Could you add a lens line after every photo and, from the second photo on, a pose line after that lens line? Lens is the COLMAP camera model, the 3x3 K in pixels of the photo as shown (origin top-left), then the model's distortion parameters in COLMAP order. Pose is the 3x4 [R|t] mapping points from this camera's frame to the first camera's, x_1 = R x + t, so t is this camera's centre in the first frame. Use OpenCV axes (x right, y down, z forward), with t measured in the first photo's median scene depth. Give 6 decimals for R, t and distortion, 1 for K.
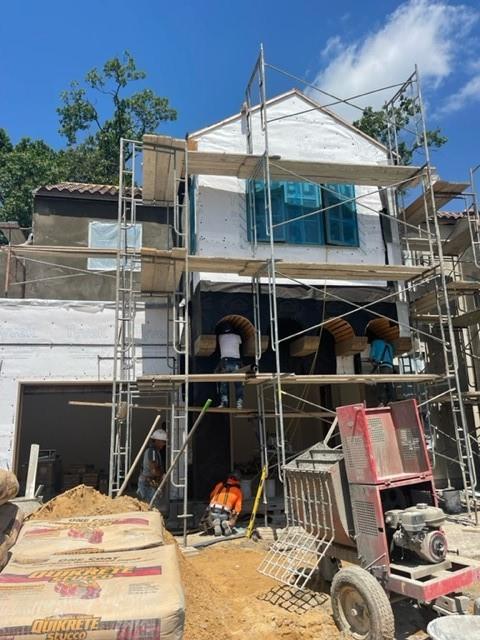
lens RADIAL K [[476.8, 0, 240.0], [0, 476.8, 320.0], [0, 0, 1]] dist [0.058919, -0.091477]
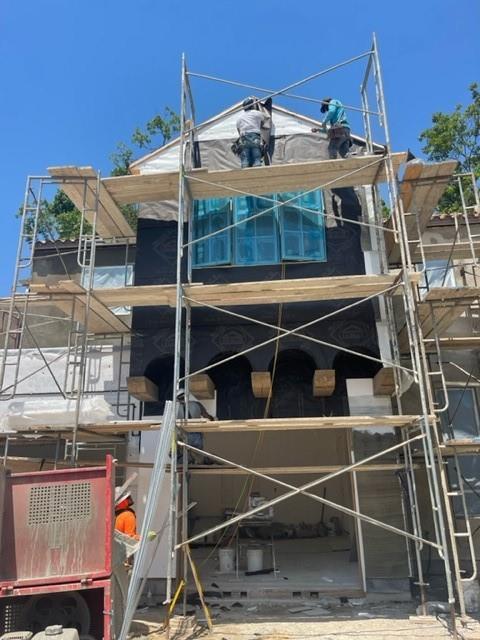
lens RADIAL K [[471.6, 0, 240.1], [0, 471.6, 331.3], [0, 0, 1]] dist [0.052850, -0.098516]
pose [[0.957130, -0.078989, -0.278682, 0.324316], [0.059555, 0.995209, -0.077539, 0.024344], [0.283472, 0.057618, 0.957248, 0.183621]]
